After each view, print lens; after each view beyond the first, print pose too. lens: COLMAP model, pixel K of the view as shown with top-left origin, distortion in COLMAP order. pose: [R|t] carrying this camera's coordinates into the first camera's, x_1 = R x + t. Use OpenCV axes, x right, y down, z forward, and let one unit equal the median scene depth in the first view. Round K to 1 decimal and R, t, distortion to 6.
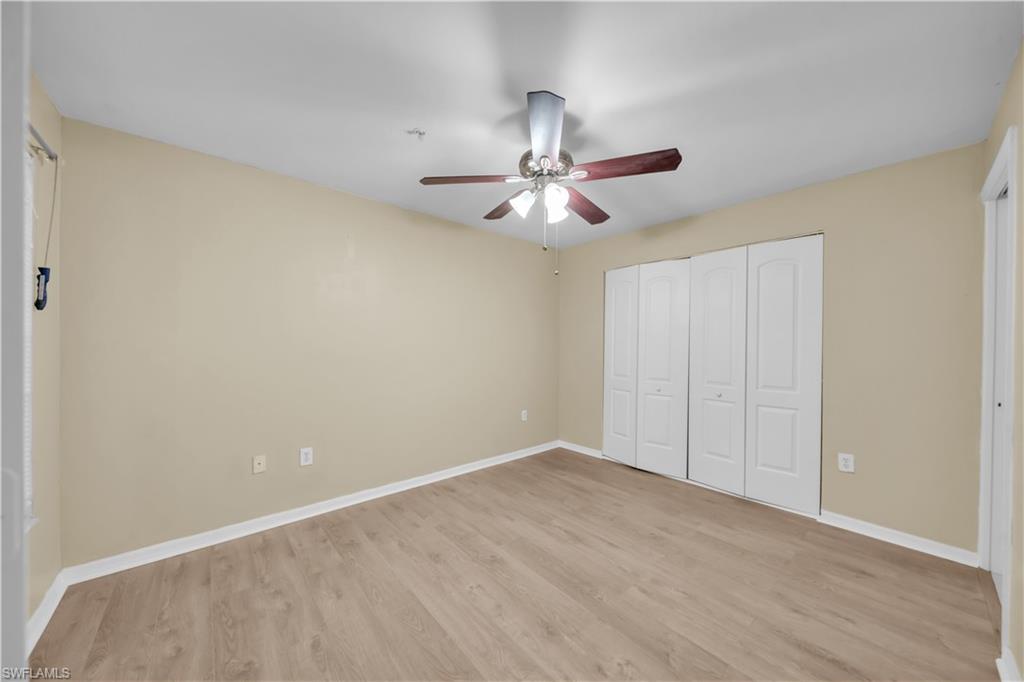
lens RADIAL K [[353.6, 0, 519.3], [0, 353.6, 339.7], [0, 0, 1]] dist [0.000761, -0.001360]
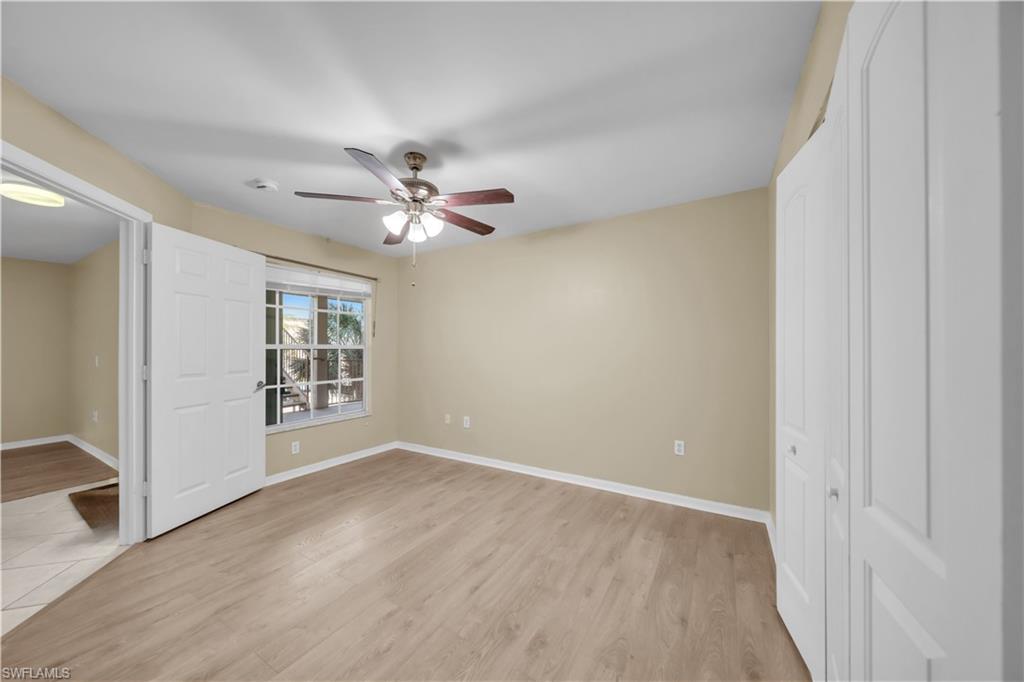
lens RADIAL K [[353.6, 0, 519.2], [0, 353.6, 346.0], [0, 0, 1]] dist [0.000761, -0.001360]
pose [[0.314412, -0.005515, -0.949271, 1.019645], [0.015944, 0.999873, -0.000528, -0.004605], [0.949153, -0.014969, 0.314460, 0.775136]]
